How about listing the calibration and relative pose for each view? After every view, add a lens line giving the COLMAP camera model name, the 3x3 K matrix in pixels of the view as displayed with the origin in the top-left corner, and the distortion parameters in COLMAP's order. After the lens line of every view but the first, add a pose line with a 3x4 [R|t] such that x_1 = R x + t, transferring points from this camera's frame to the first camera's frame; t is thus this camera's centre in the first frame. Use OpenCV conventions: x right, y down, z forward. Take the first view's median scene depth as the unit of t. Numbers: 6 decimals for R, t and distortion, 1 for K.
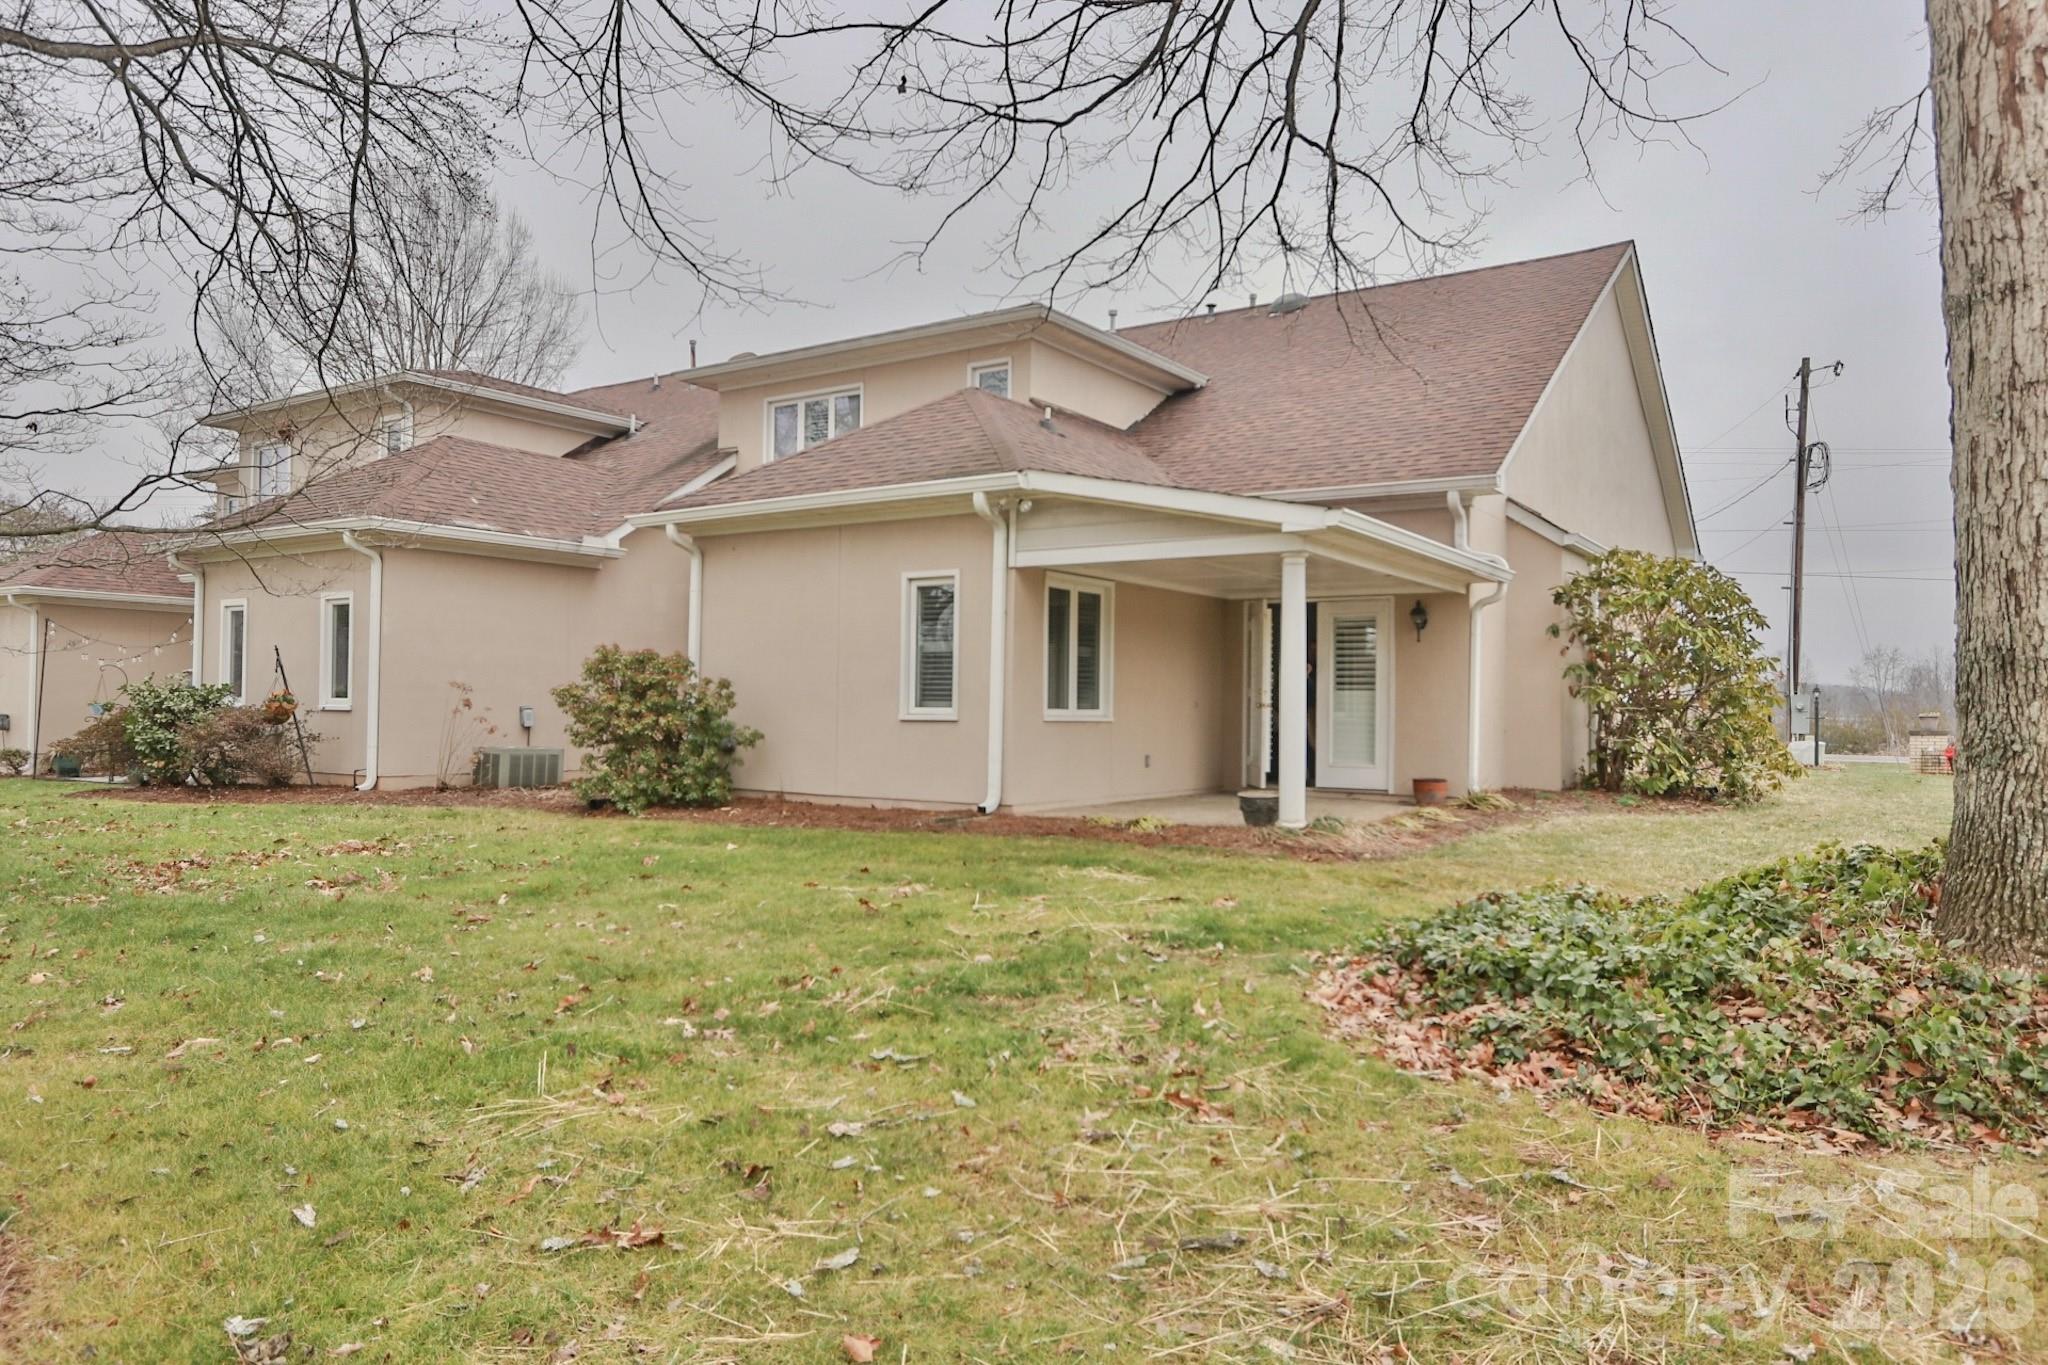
lens RADIAL K [[1448.0, 0, 1020.5], [0, 1448.0, 687.0], [0, 0, 1]] dist [-0.003528, -0.000315]
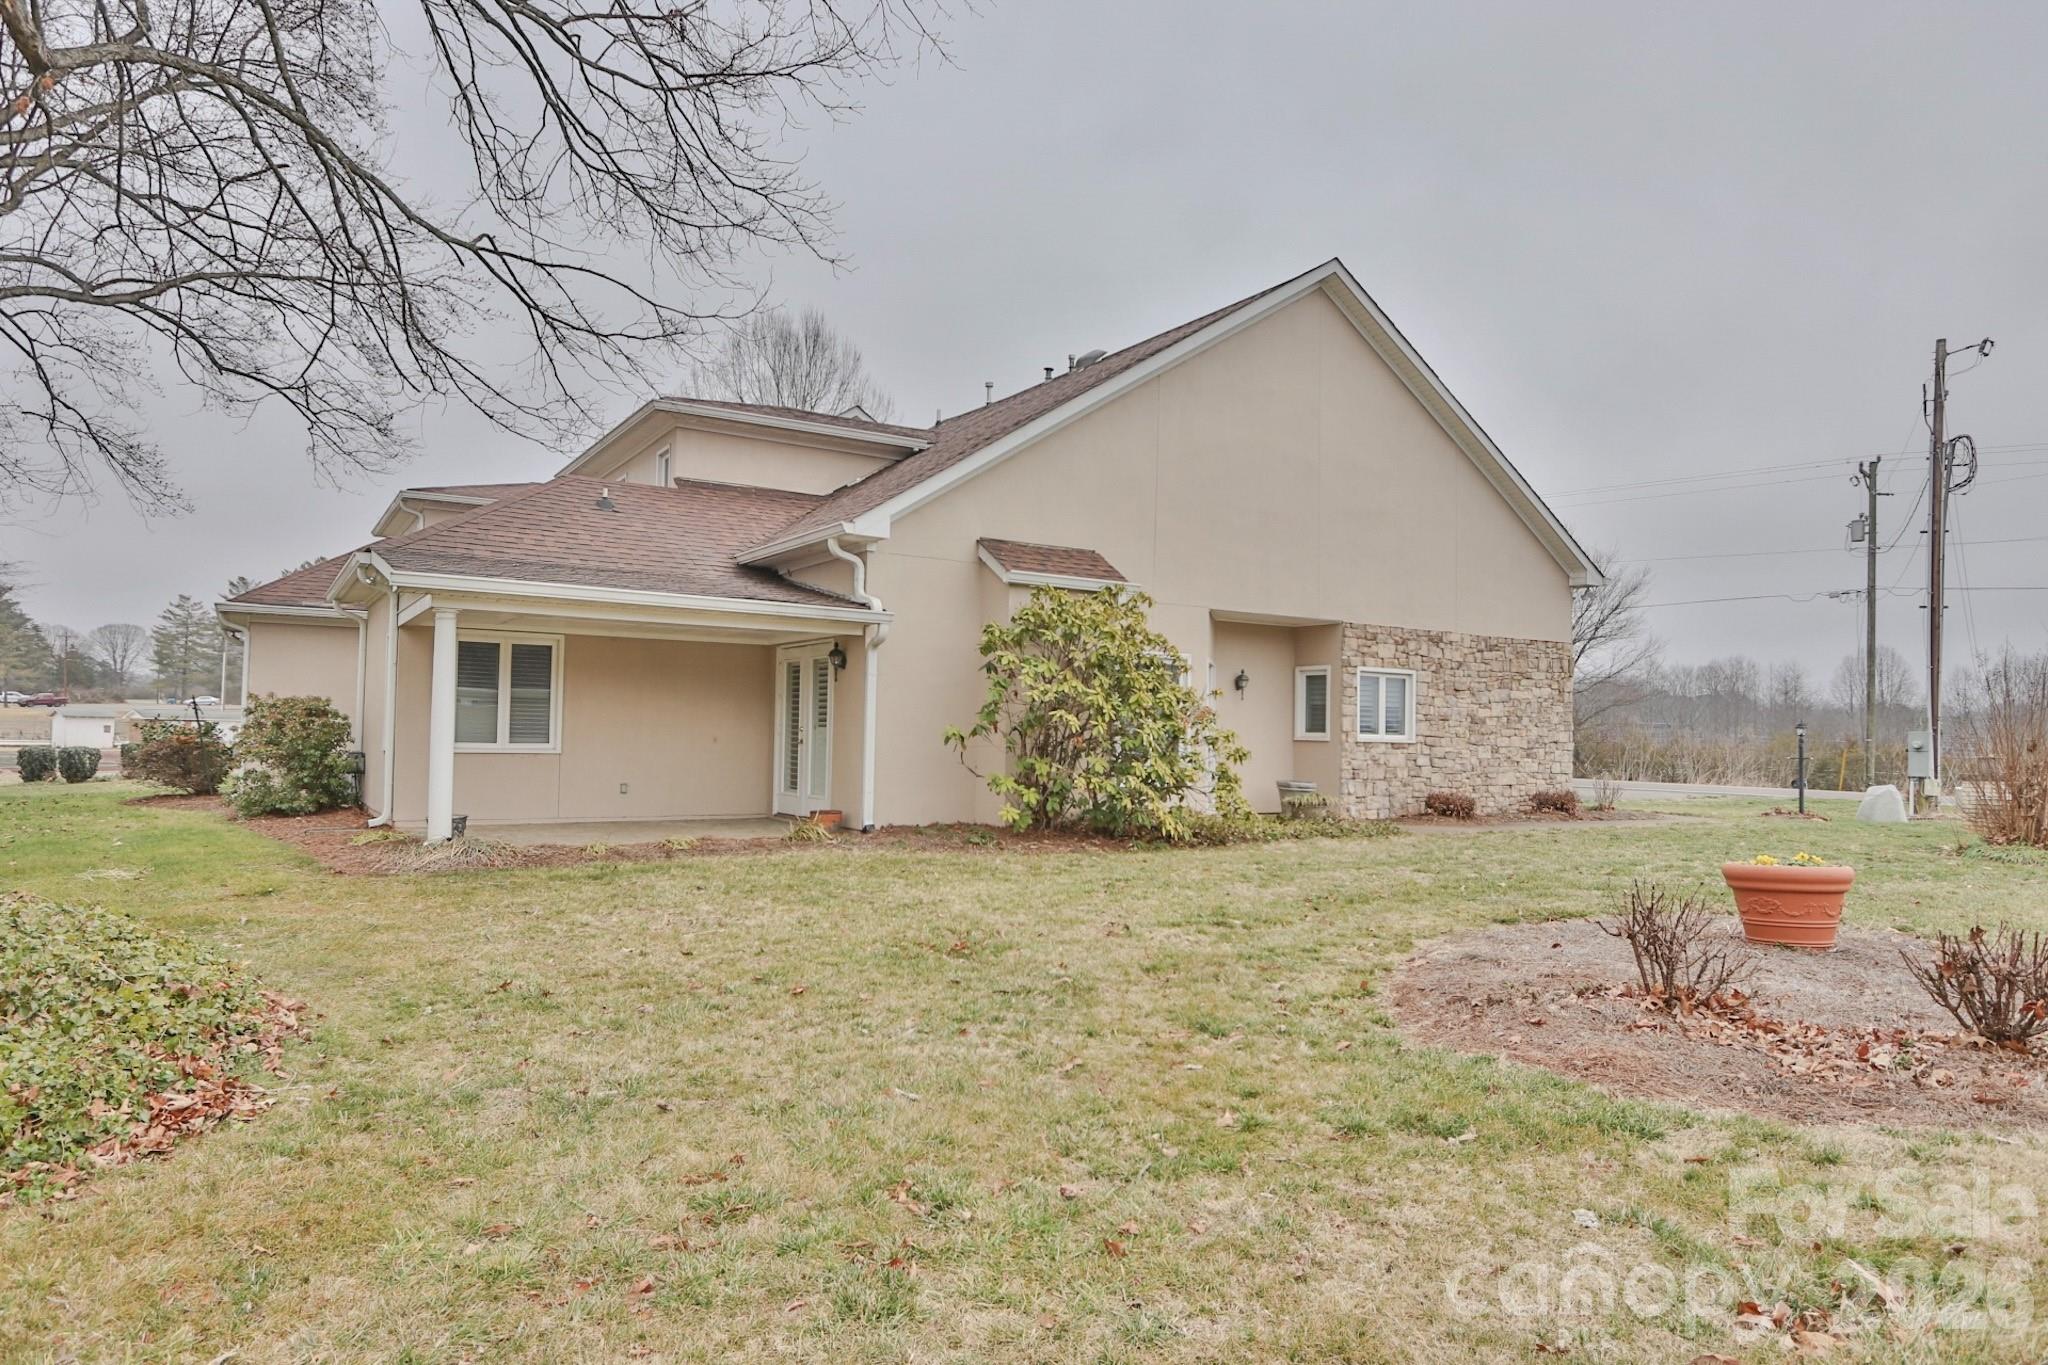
lens RADIAL K [[1240.8, 0, 1026.4], [0, 1240.8, 683.0], [0, 0, 1]] dist [-0.014736, 0.004345]
pose [[0.914037, -0.009106, -0.405529, 0.777044], [-0.000284, 0.999733, -0.023088, -0.009823], [0.405631, 0.021218, 0.913791, 0.234850]]
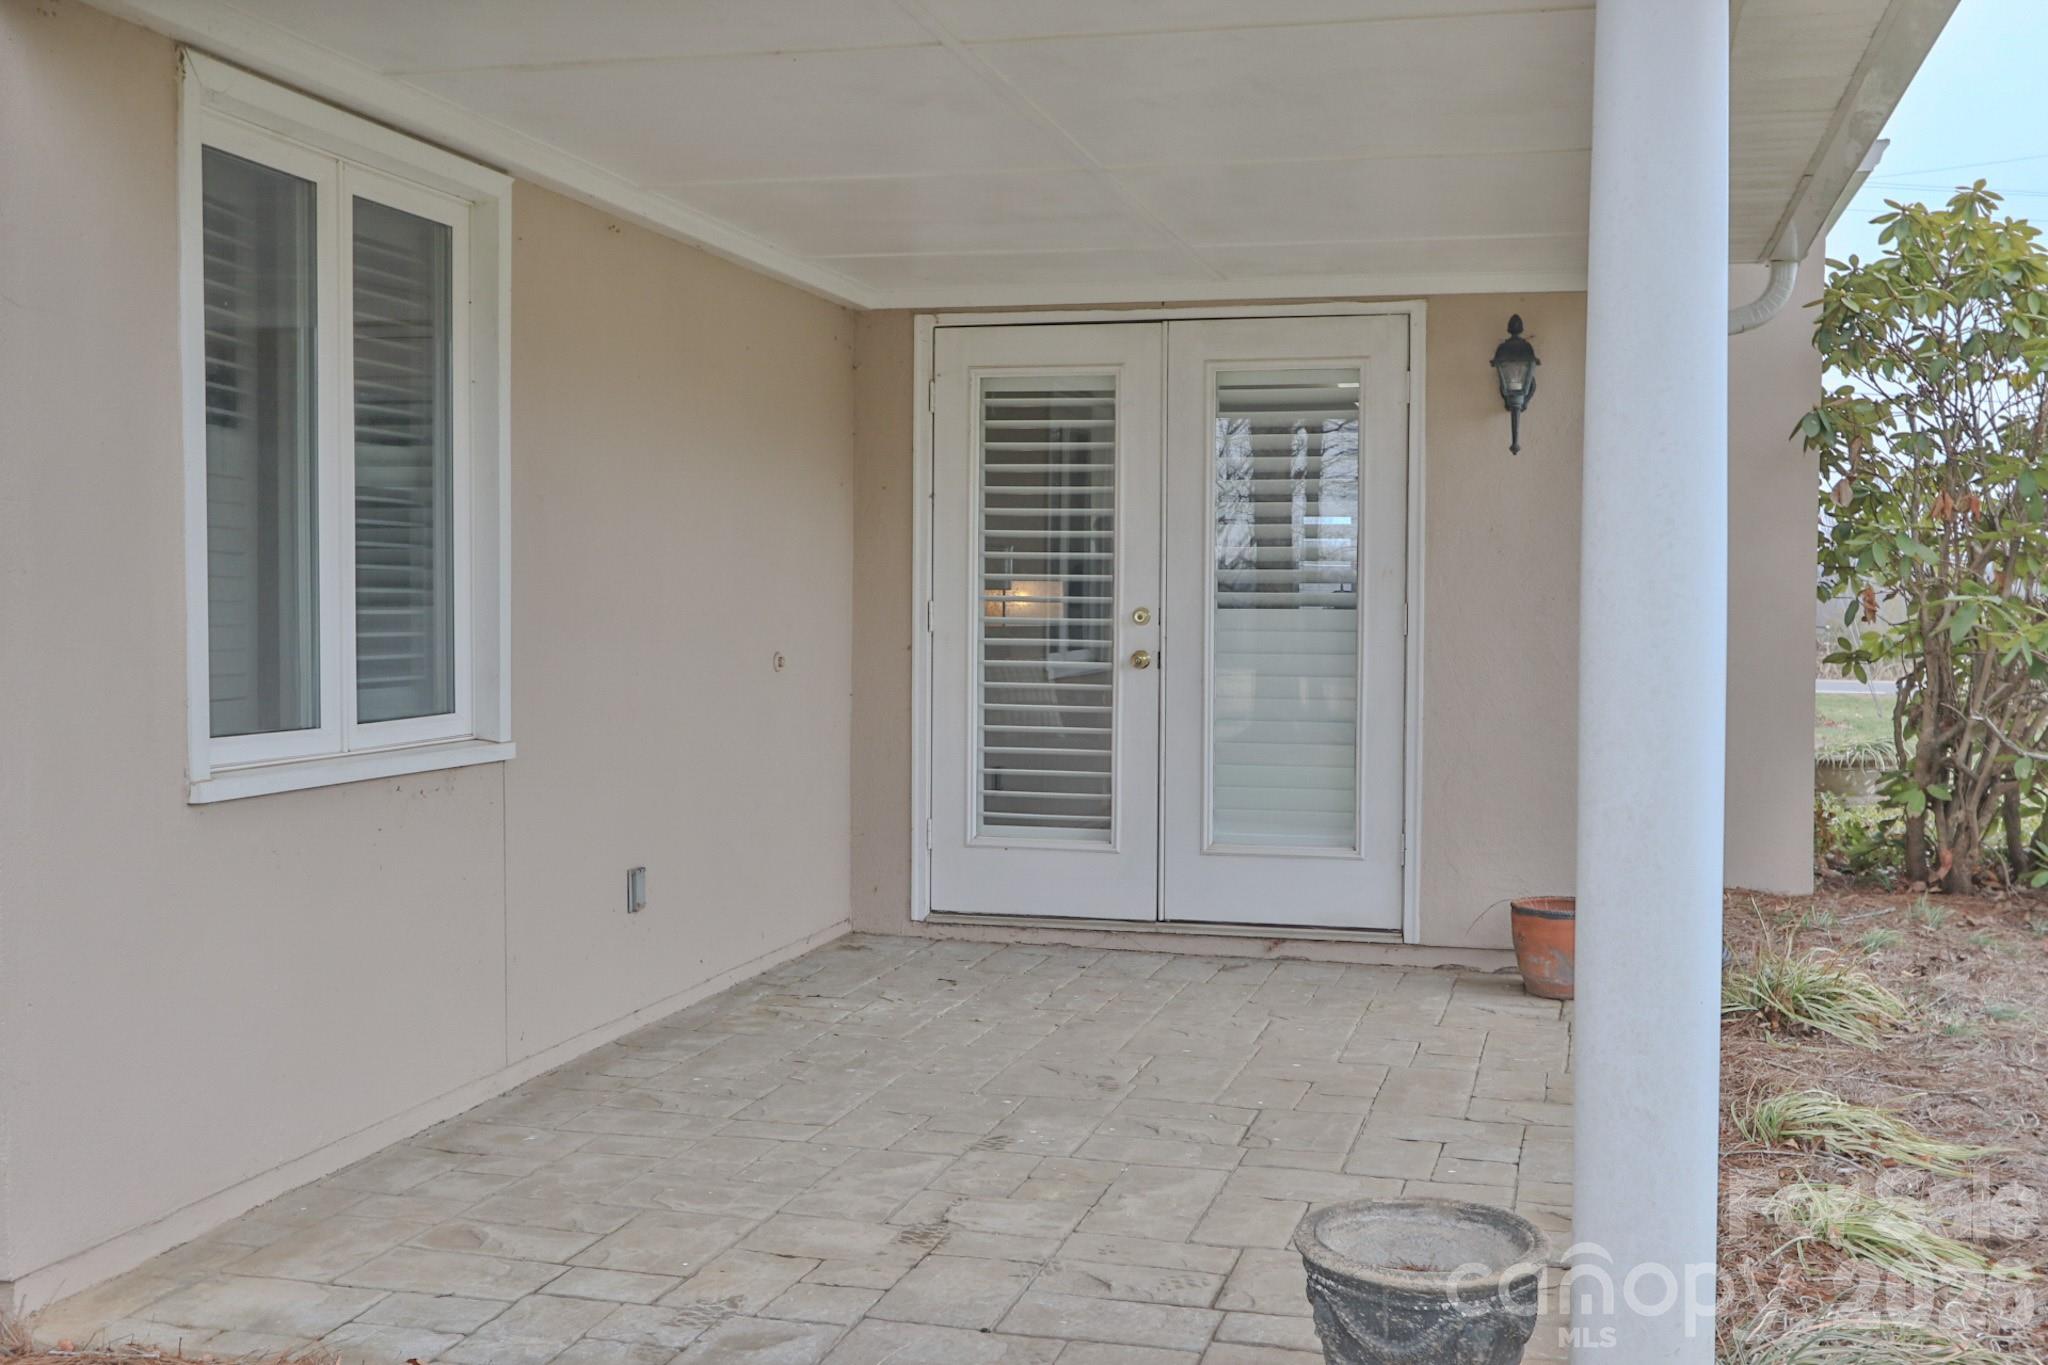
lens RADIAL K [[2187.7, 0, 1014.8], [0, 2187.7, 690.0], [0, 0, 1]] dist [0.010172, 0.000000]
pose [[0.943541, -0.020740, 0.330607, 0.021610], [-0.001791, 0.997704, 0.067701, -0.012668], [-0.331252, -0.064471, 0.941337, 0.608121]]
